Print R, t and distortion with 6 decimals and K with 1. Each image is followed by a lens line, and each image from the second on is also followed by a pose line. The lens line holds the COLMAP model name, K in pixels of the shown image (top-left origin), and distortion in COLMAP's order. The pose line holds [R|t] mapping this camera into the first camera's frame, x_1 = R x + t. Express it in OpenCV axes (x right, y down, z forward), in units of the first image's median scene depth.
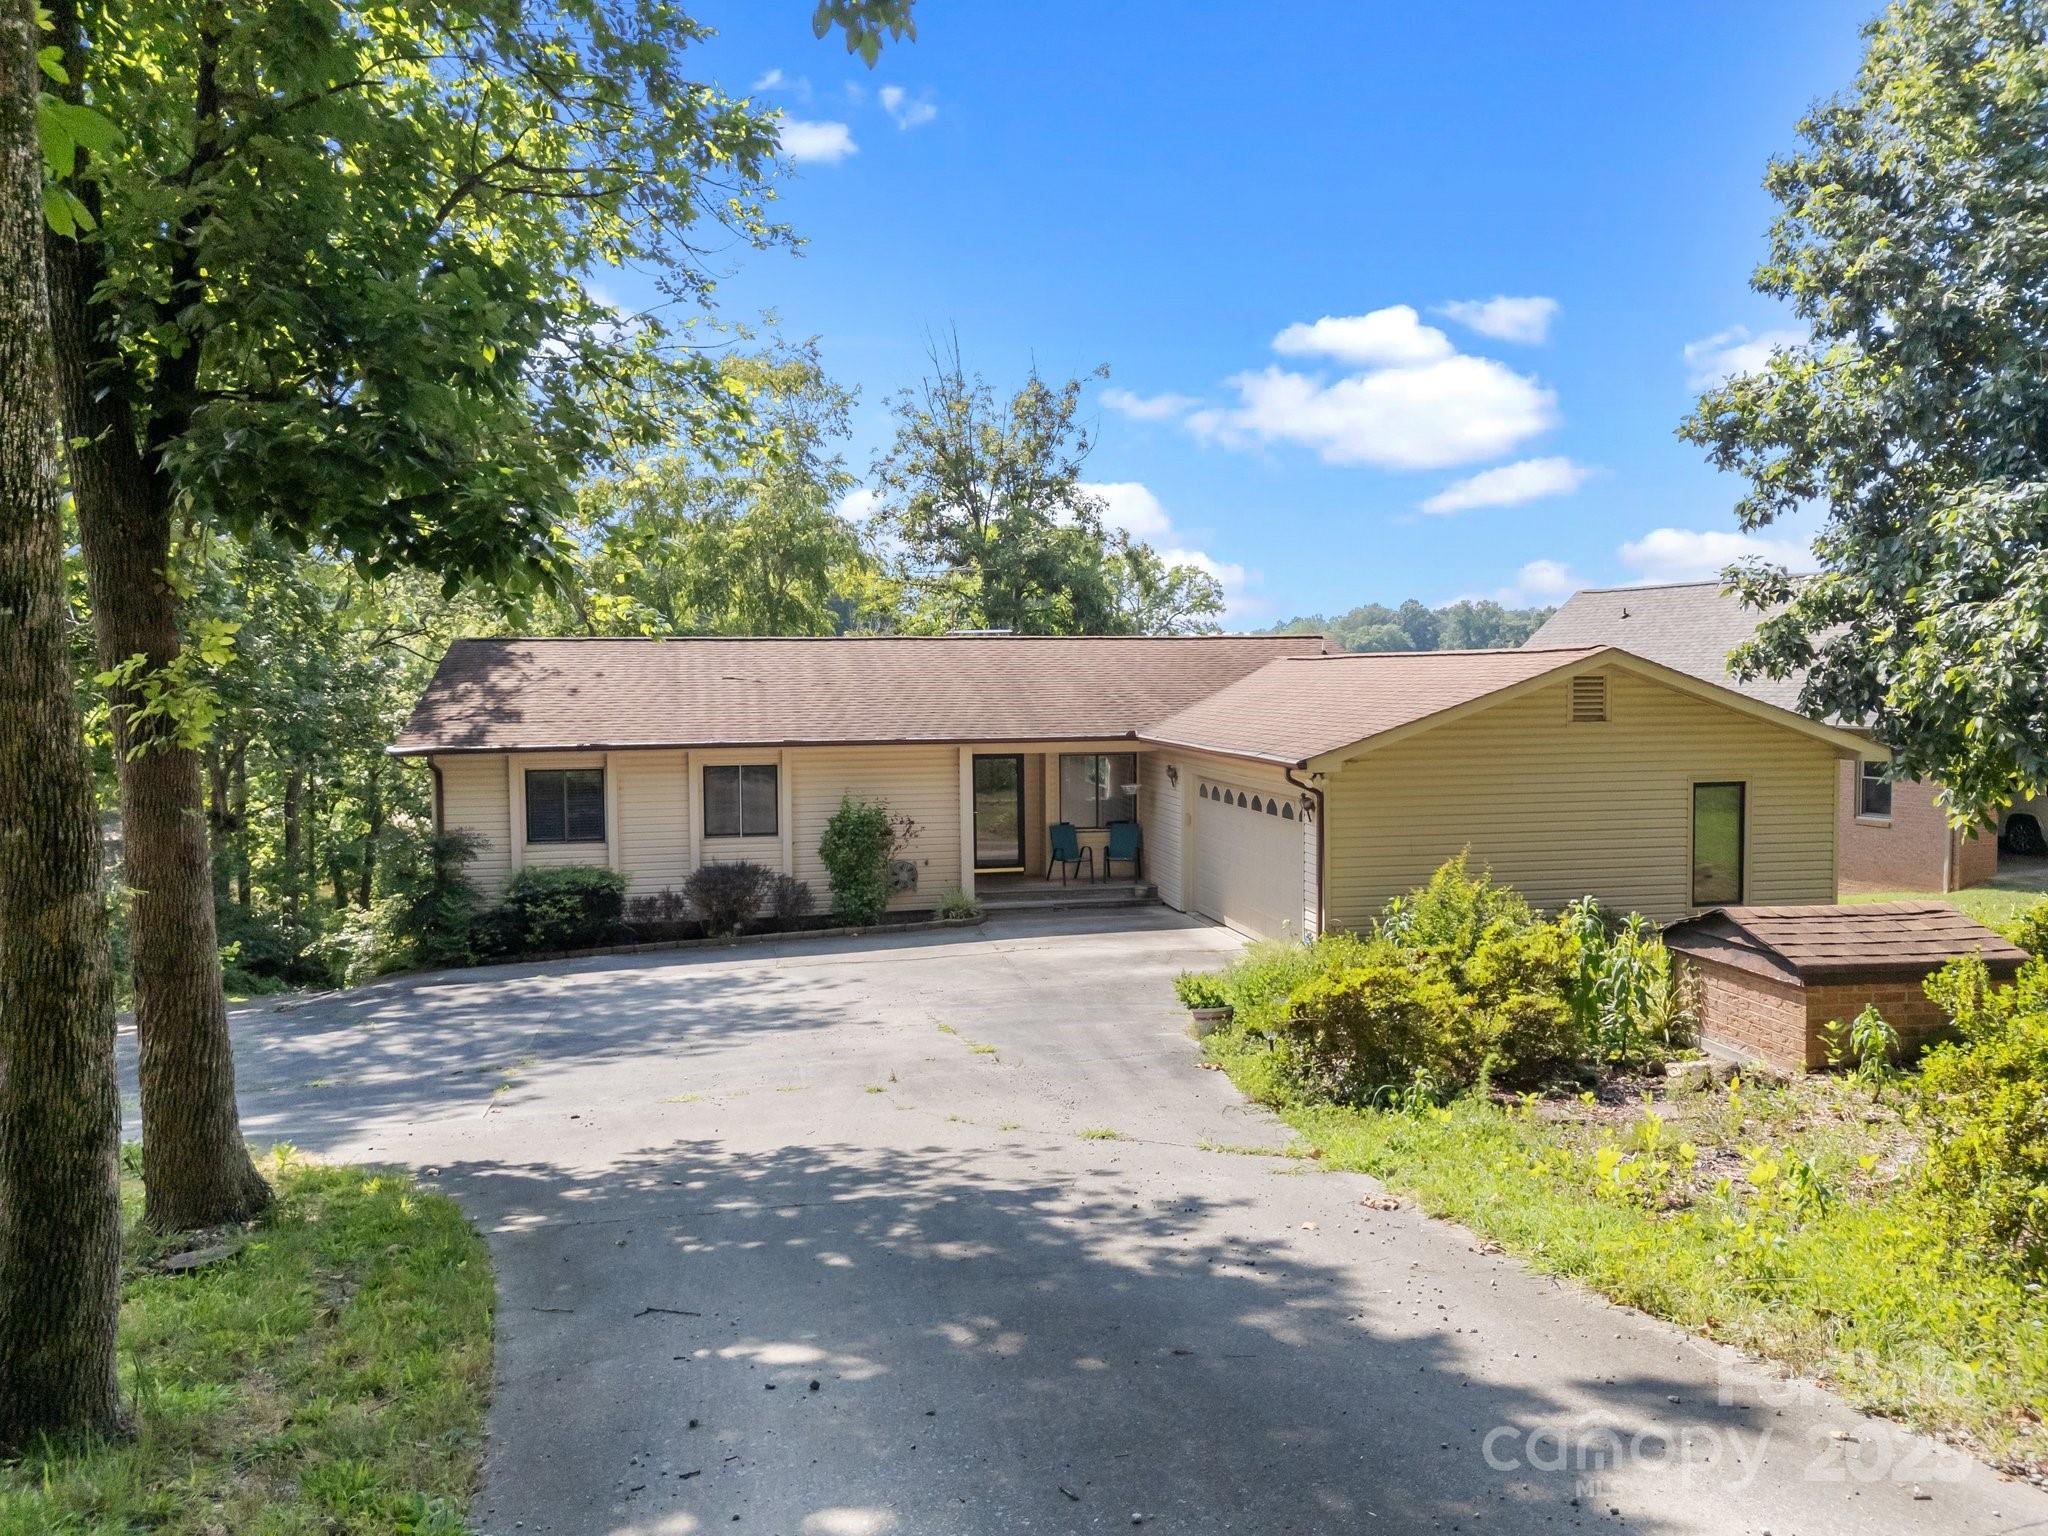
lens RADIAL K [[1546.8, 0, 1024.0], [0, 1546.8, 768.0], [0, 0, 1]] dist [0.124958, -0.127026]
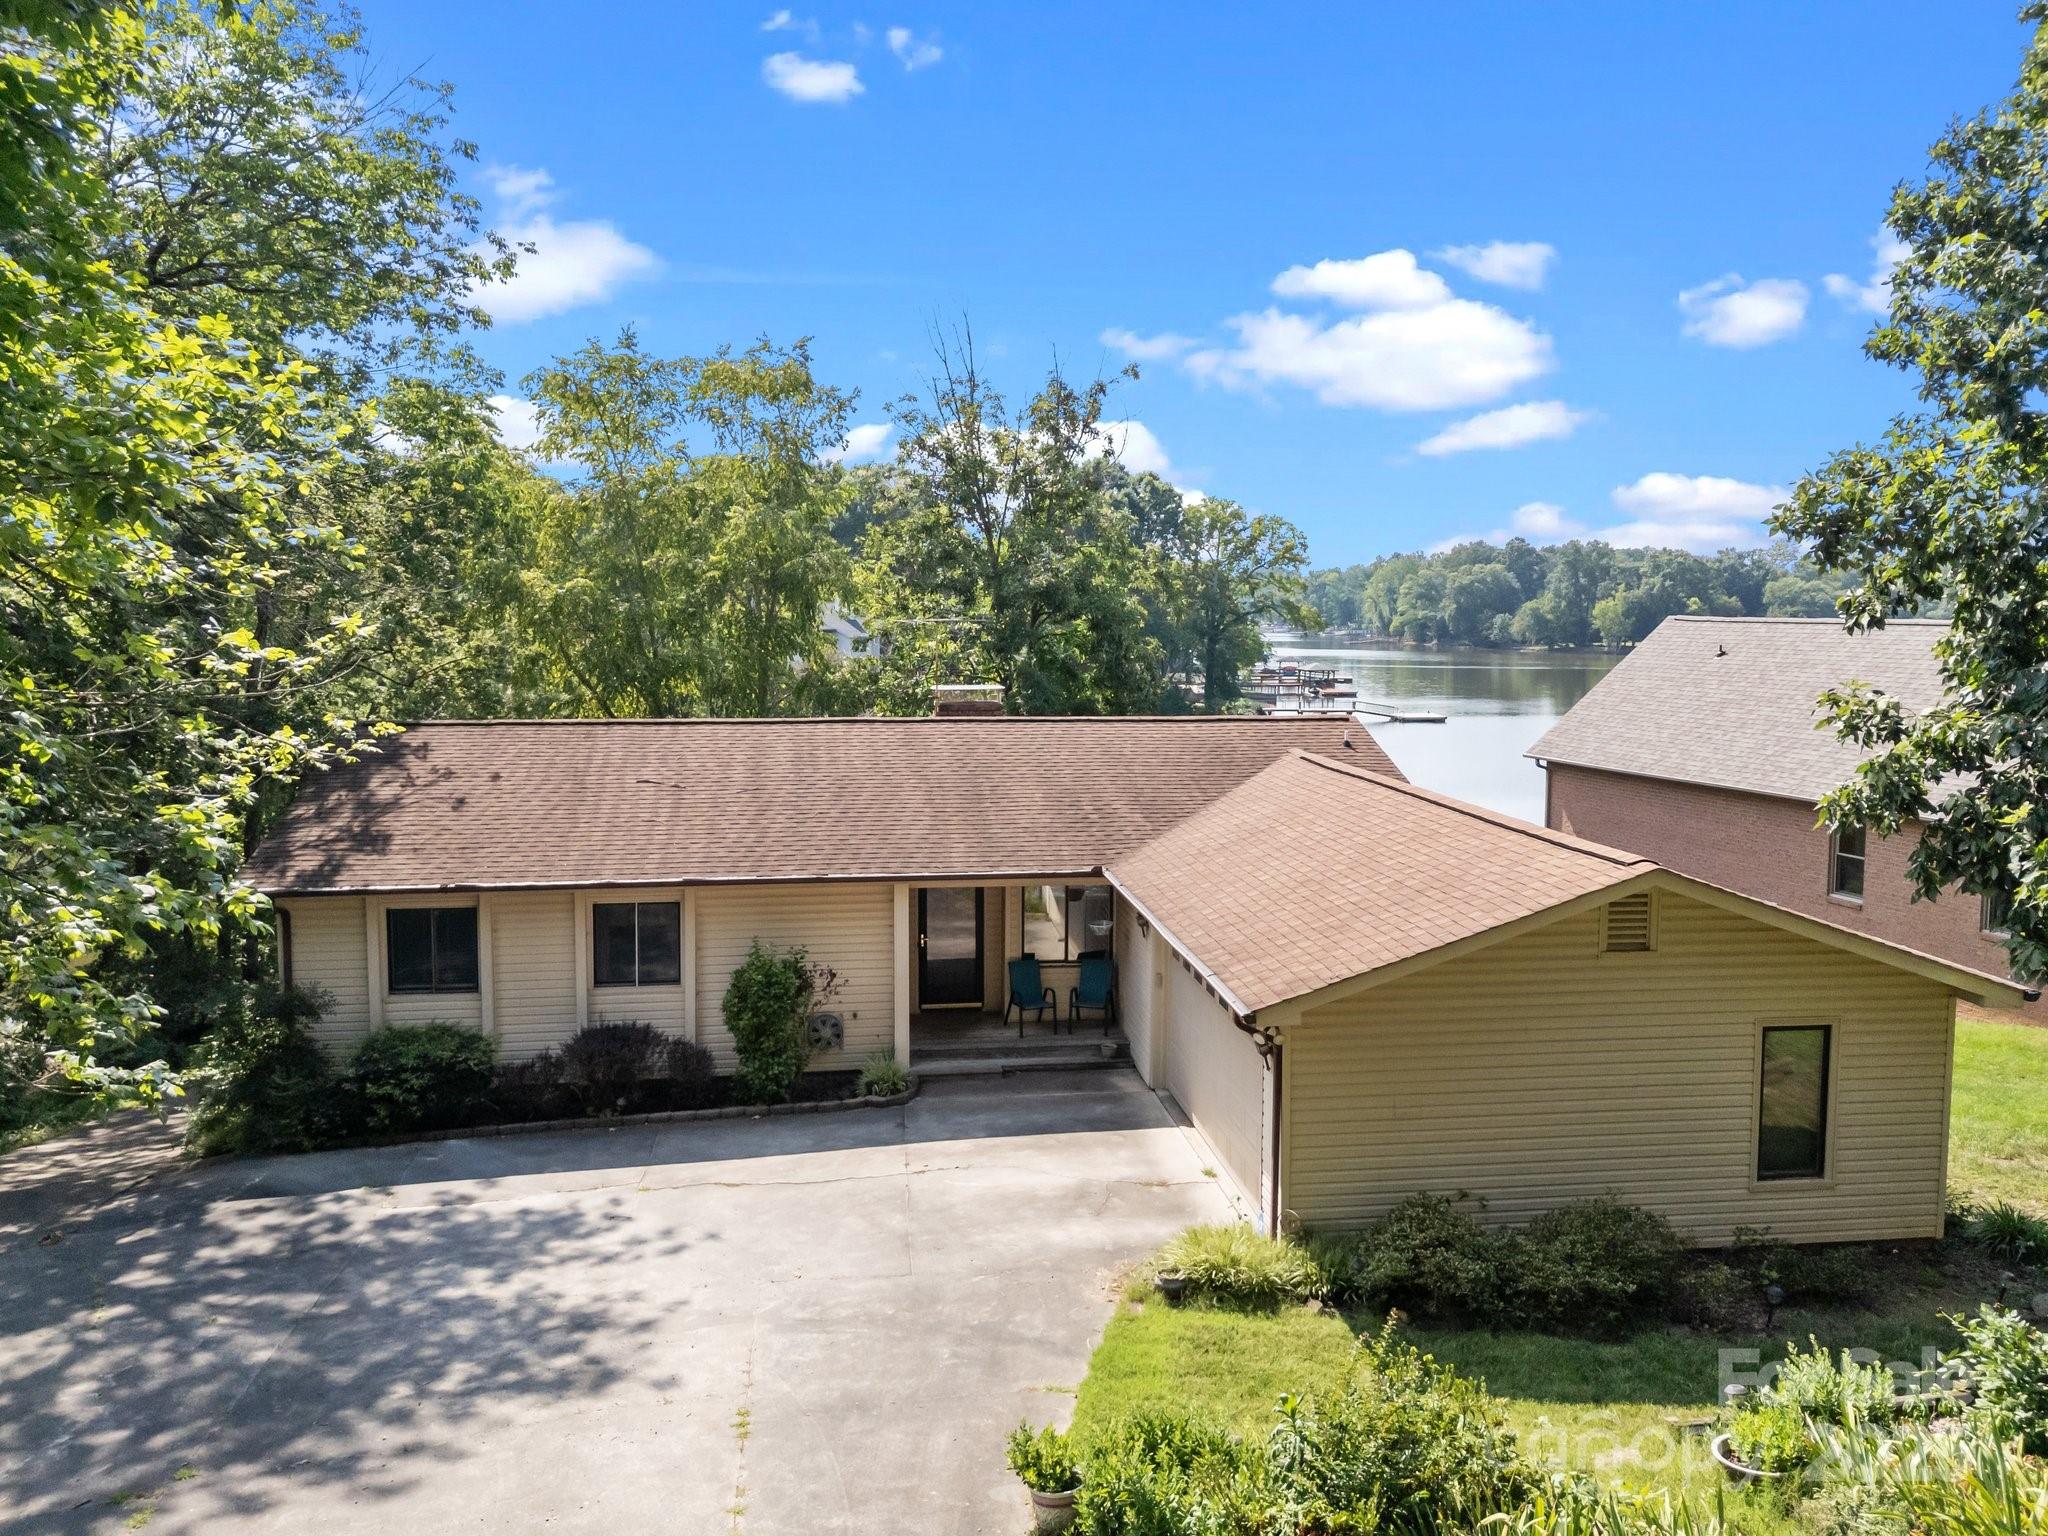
lens RADIAL K [[1559.2, 0, 1019.8], [0, 1559.2, 752.0], [0, 0, 1]] dist [0.090189, -0.077090]
pose [[0.997842, 0.017960, -0.063160, 0.082850], [-0.015398, 0.999048, 0.040815, -0.125325], [0.063833, -0.039754, 0.997168, 0.154763]]
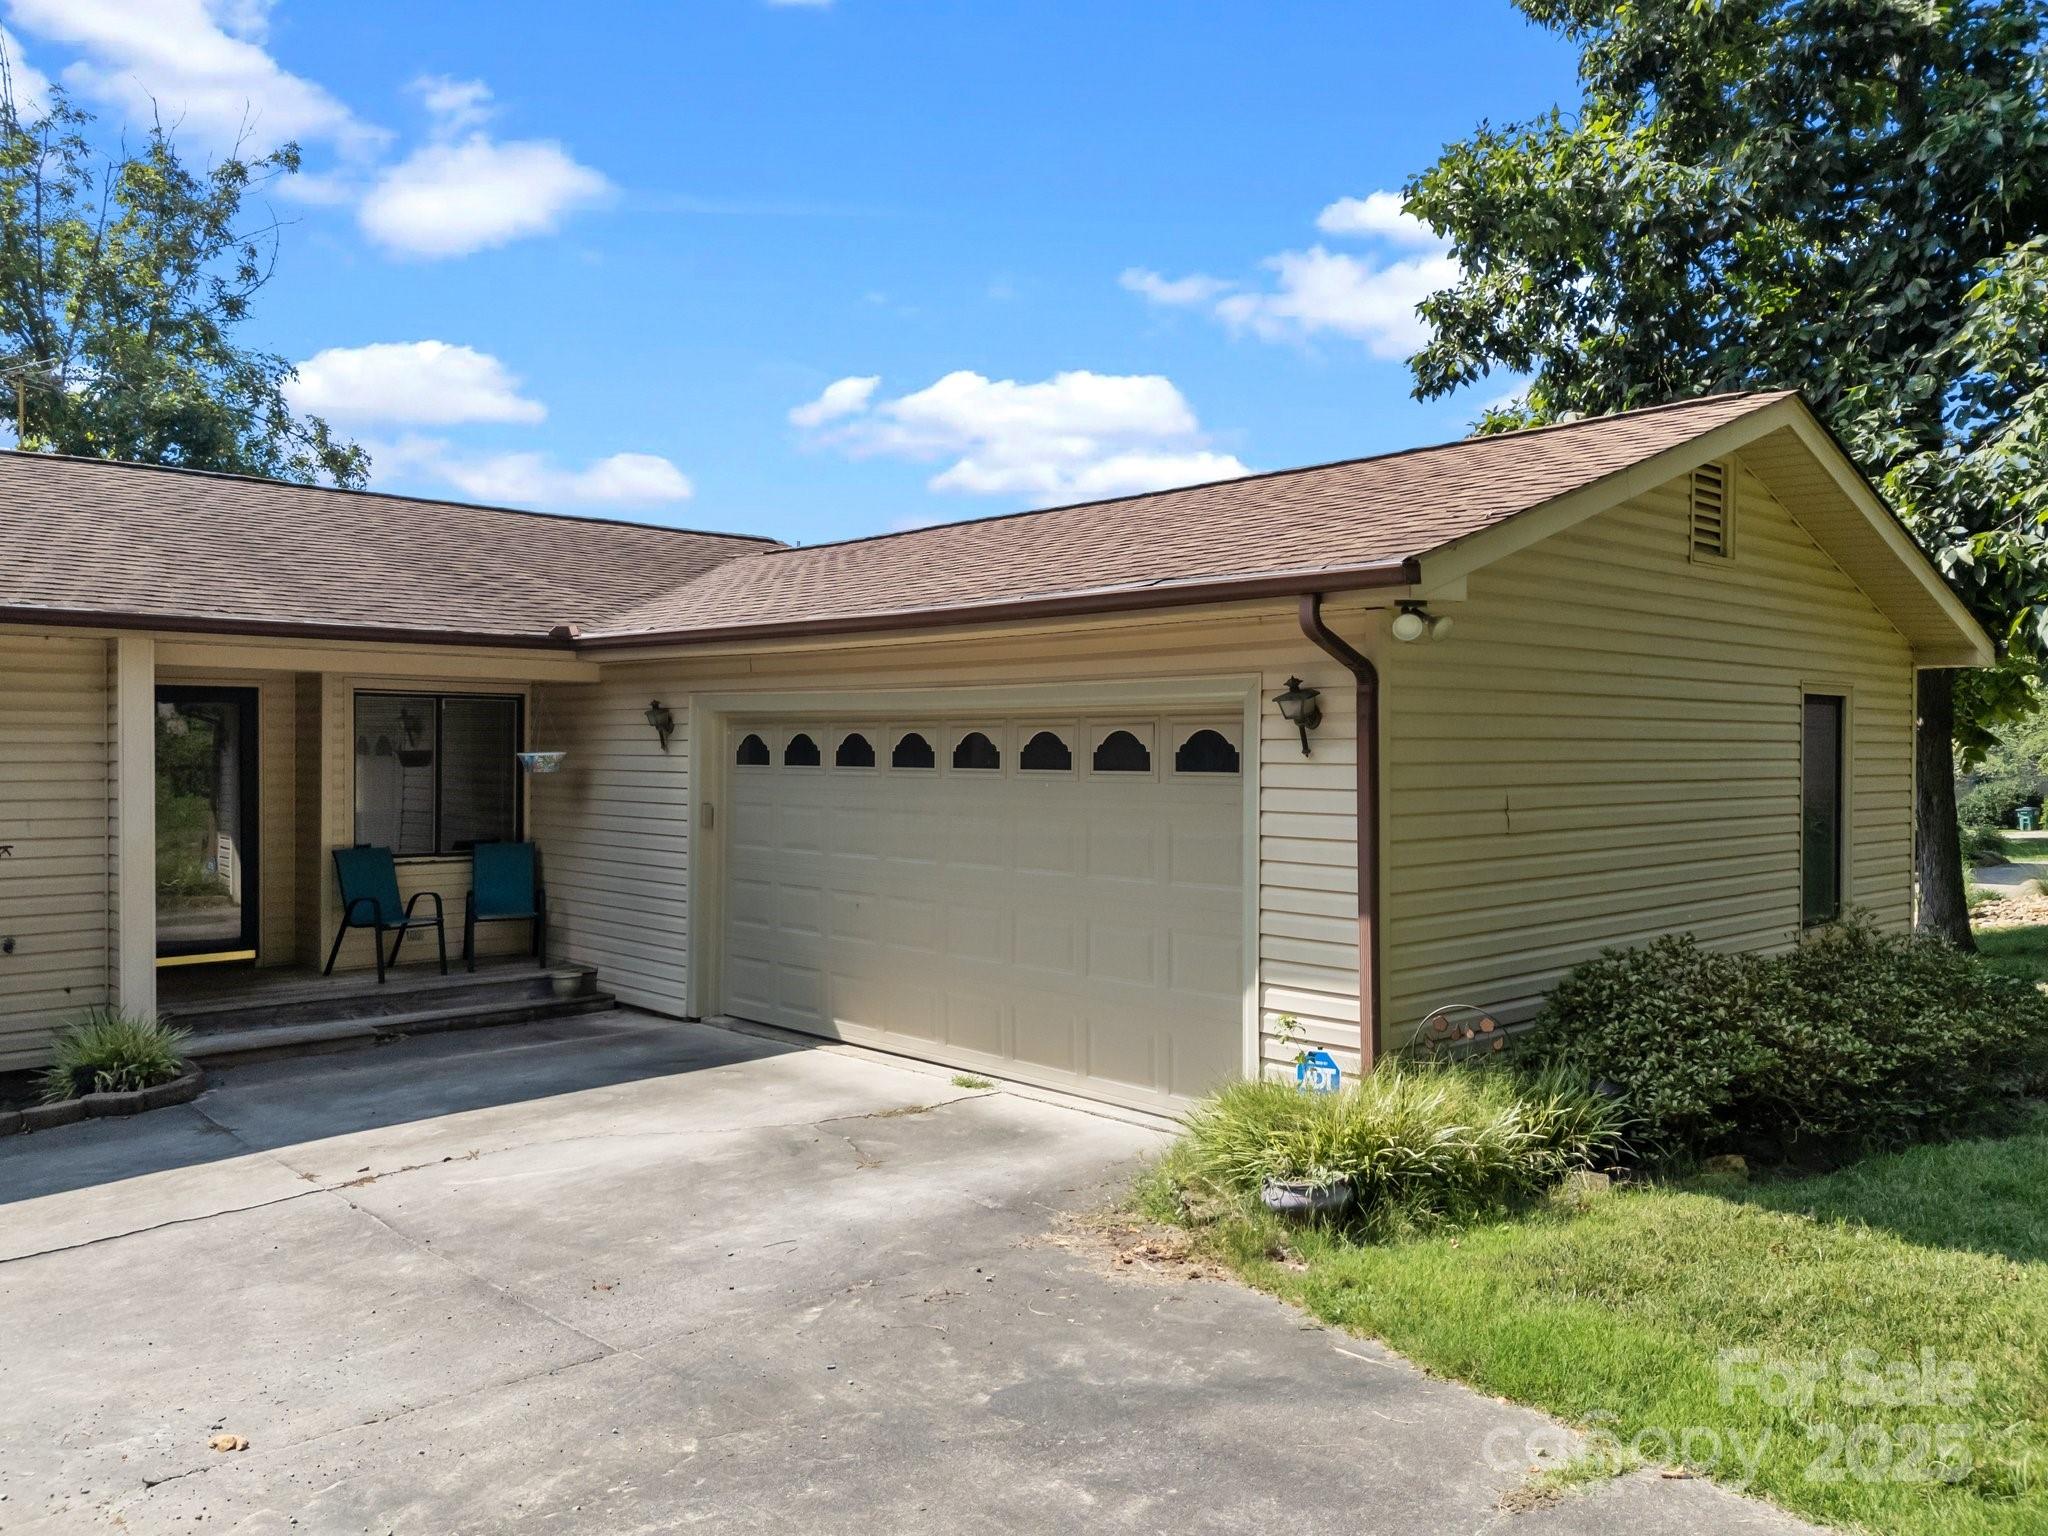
lens RADIAL K [[1559.2, 0, 1019.8], [0, 1559.2, 752.0], [0, 0, 1]] dist [0.090189, -0.077090]
pose [[0.848244, 0.011411, 0.529482, -0.062640], [0.020396, 0.998322, -0.054190, 0.041622], [-0.529212, 0.056766, 0.846588, 0.557506]]
